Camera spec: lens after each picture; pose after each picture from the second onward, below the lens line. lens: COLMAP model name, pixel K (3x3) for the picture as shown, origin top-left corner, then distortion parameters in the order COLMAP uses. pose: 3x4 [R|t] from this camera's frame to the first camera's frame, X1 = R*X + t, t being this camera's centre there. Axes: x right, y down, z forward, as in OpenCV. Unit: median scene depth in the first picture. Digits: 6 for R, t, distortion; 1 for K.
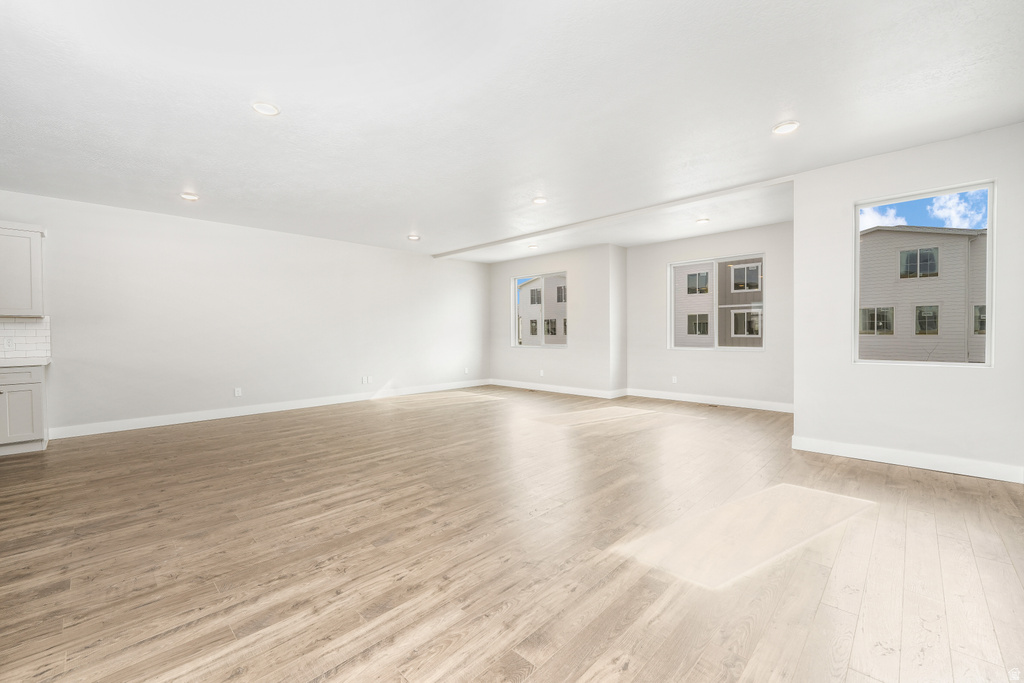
lens RADIAL K [[424.6, 0, 507.4], [0, 424.6, 328.1], [0, 0, 1]] dist [-0.003606, 0.000458]
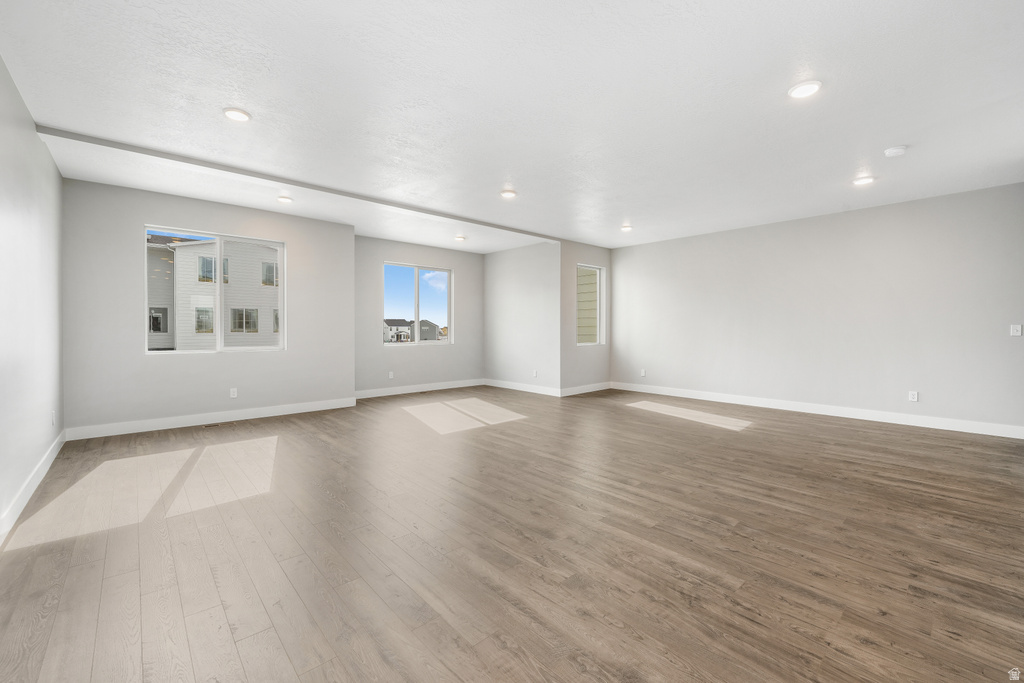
lens RADIAL K [[424.6, 0, 507.4], [0, 424.6, 328.1], [0, 0, 1]] dist [-0.003606, 0.000458]
pose [[0.041792, 0.008588, 0.999089, -1.466348], [-0.012079, 0.999894, -0.008090, 0.022751], [-0.999053, -0.011730, 0.041891, 1.552373]]
